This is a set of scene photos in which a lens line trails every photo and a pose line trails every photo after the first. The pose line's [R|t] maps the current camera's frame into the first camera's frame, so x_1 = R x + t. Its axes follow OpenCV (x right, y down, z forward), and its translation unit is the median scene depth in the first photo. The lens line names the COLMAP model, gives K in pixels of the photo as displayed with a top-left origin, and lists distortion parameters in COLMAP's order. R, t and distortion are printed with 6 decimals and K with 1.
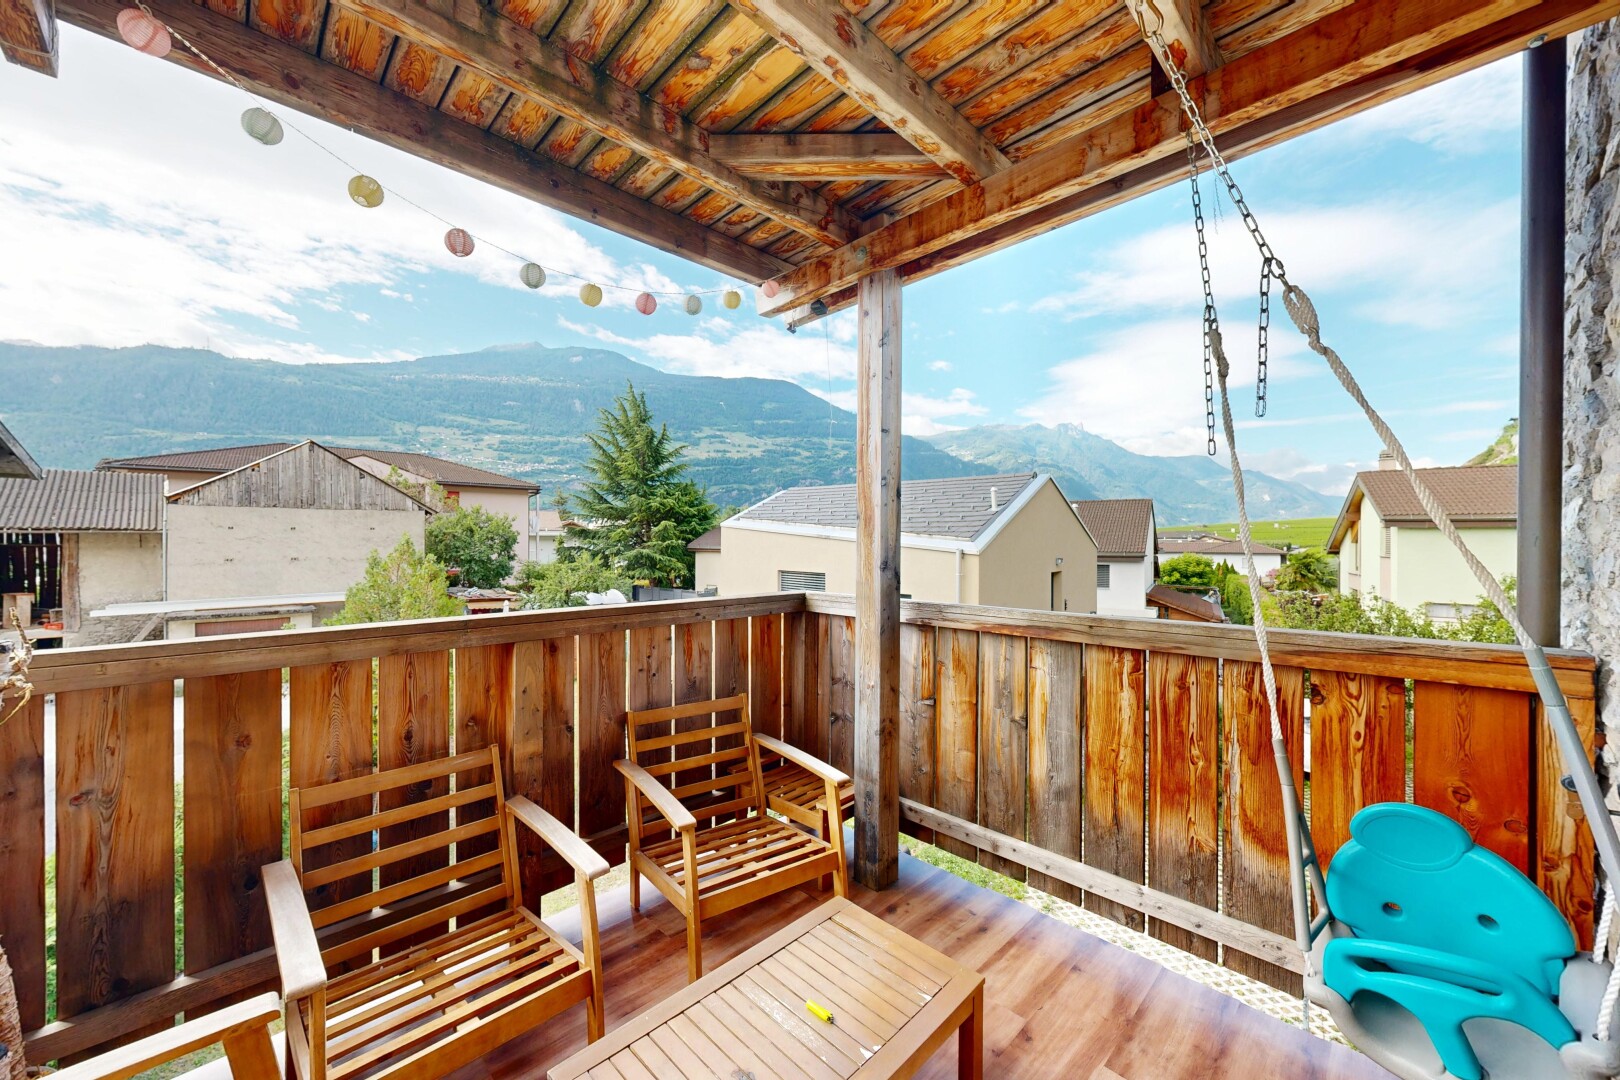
lens RADIAL K [[614.2, 0, 815.5], [0, 614.2, 541.4], [0, 0, 1]] dist [0.003864, -0.000088]
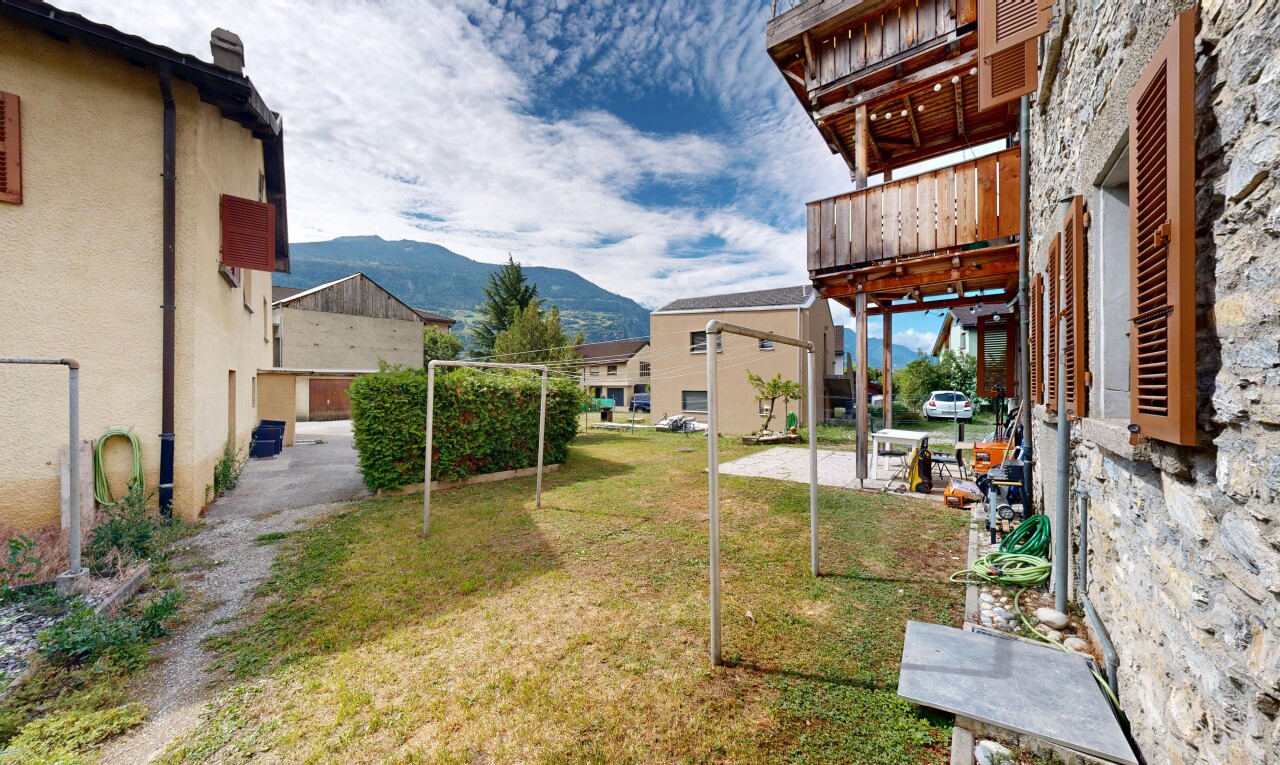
lens RADIAL K [[431.9, 0, 642.6], [0, 431.9, 385.0], [0, 0, 1]] dist [0.000320, 0.000077]
pose [[0.992430, -0.002125, 0.122791, -0.216930], [0.002057, 0.999998, 0.000678, 0.121985], [-0.122792, -0.000420, 0.992432, -0.200960]]
